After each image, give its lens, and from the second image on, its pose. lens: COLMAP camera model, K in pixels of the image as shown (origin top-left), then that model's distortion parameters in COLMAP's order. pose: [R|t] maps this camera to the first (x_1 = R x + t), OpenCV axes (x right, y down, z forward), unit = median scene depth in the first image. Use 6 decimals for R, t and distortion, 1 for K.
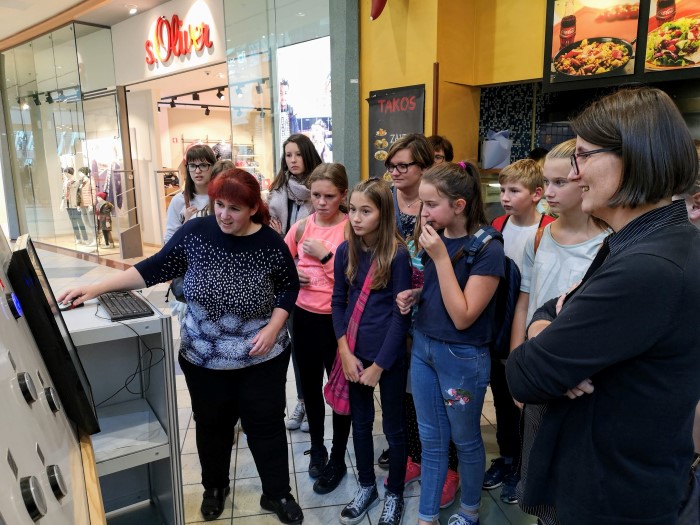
lens RADIAL K [[543.6, 0, 345.1], [0, 543.6, 267.6], [0, 0, 1]] dist [0.045867, -0.033534]
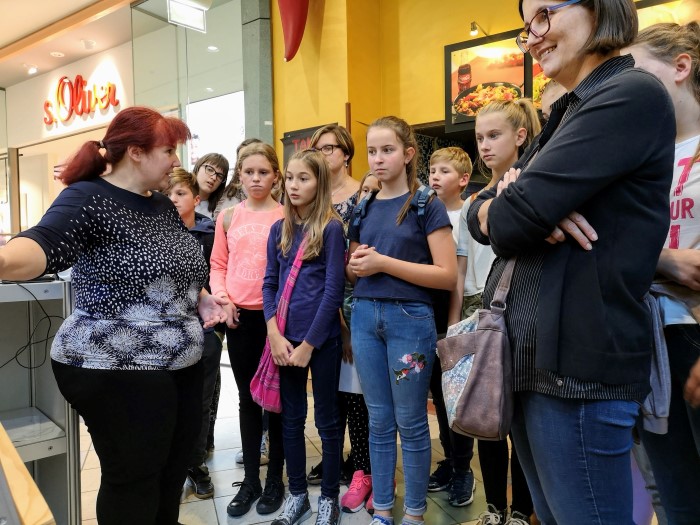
lens RADIAL K [[543.6, 0, 347.0], [0, 543.6, 261.2], [0, 0, 1]] dist [0.045867, -0.033534]
pose [[0.984872, -0.006262, 0.173171, -0.019858], [0.034244, 0.986673, -0.159074, 0.097917], [-0.169867, 0.162597, 0.971961, 0.029960]]
